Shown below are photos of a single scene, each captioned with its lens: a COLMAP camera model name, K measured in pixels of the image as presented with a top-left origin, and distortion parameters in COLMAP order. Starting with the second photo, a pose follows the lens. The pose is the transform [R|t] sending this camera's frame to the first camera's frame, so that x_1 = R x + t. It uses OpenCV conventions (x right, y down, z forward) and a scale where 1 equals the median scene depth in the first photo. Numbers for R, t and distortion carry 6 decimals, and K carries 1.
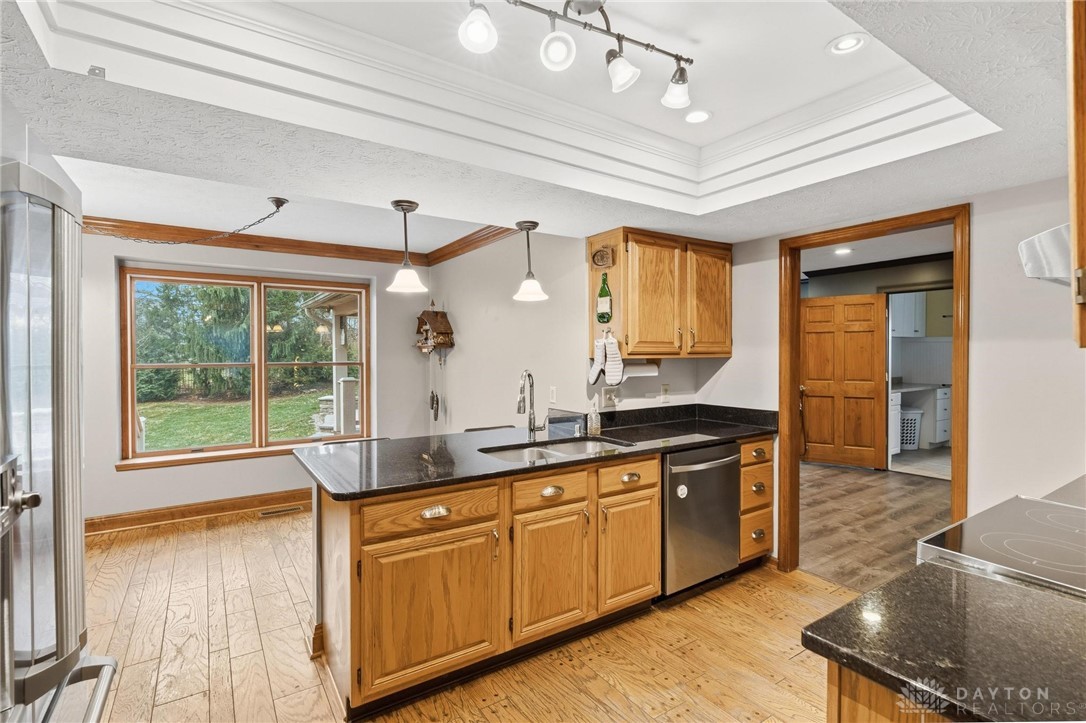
lens RADIAL K [[500.8, 0, 537.8], [0, 500.8, 357.8], [0, 0, 1]] dist [0.000010, 0.000287]
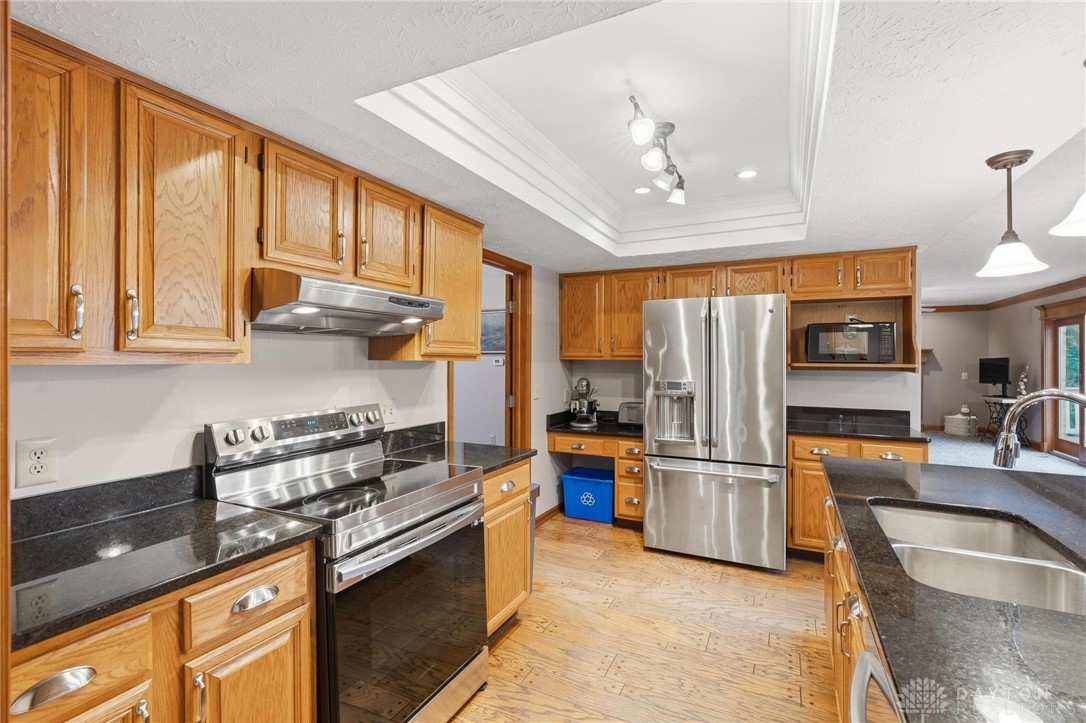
lens RADIAL K [[500.8, 0, 537.7], [0, 500.8, 360.6], [0, 0, 1]] dist [0.000010, 0.000287]
pose [[0.492573, 0.000165, -0.870271, 0.237308], [-0.003743, 0.999991, -0.001929, 0.000560], [0.870263, 0.004207, 0.492569, 0.135574]]
